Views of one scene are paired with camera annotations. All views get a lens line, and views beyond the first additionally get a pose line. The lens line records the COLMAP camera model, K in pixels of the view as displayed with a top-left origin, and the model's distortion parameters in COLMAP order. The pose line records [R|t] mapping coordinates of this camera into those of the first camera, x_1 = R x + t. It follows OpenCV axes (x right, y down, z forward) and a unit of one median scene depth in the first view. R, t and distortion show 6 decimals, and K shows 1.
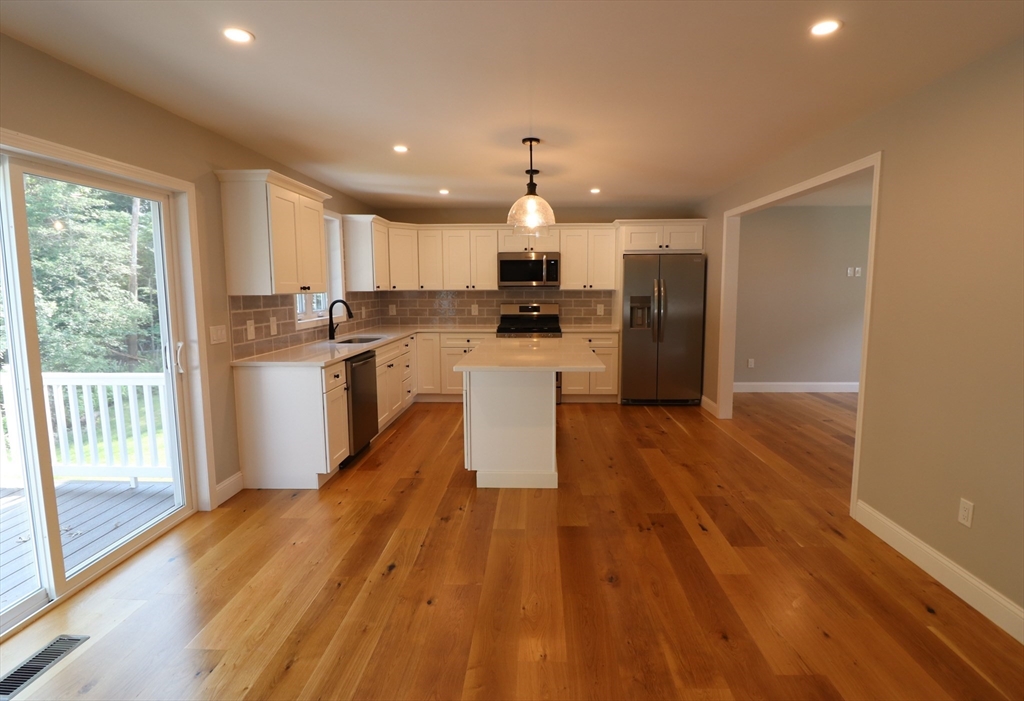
lens RADIAL K [[507.8, 0, 510.6], [0, 507.8, 352.8], [0, 0, 1]] dist [-0.005170, -0.000113]
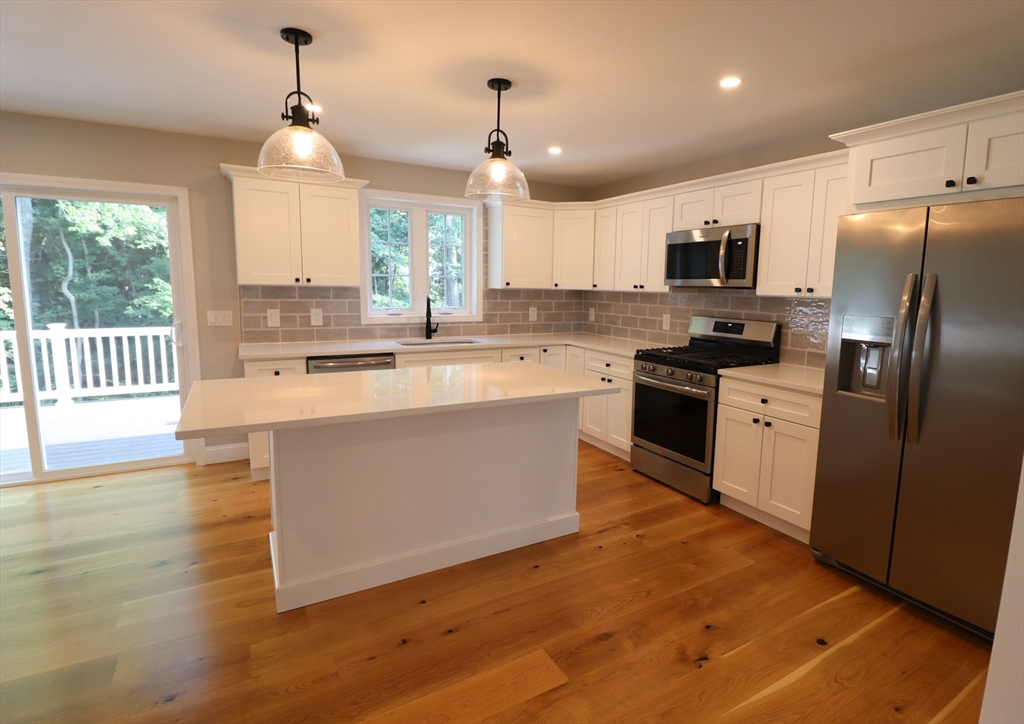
lens RADIAL K [[507.5, 0, 514.9], [0, 507.5, 356.1], [0, 0, 1]] dist [0.006678, -0.000099]
pose [[0.533244, 0.132784, -0.835476, 0.419189], [-0.131297, 0.988628, 0.073325, -0.069461], [0.835711, 0.070595, 0.544614, 0.522233]]
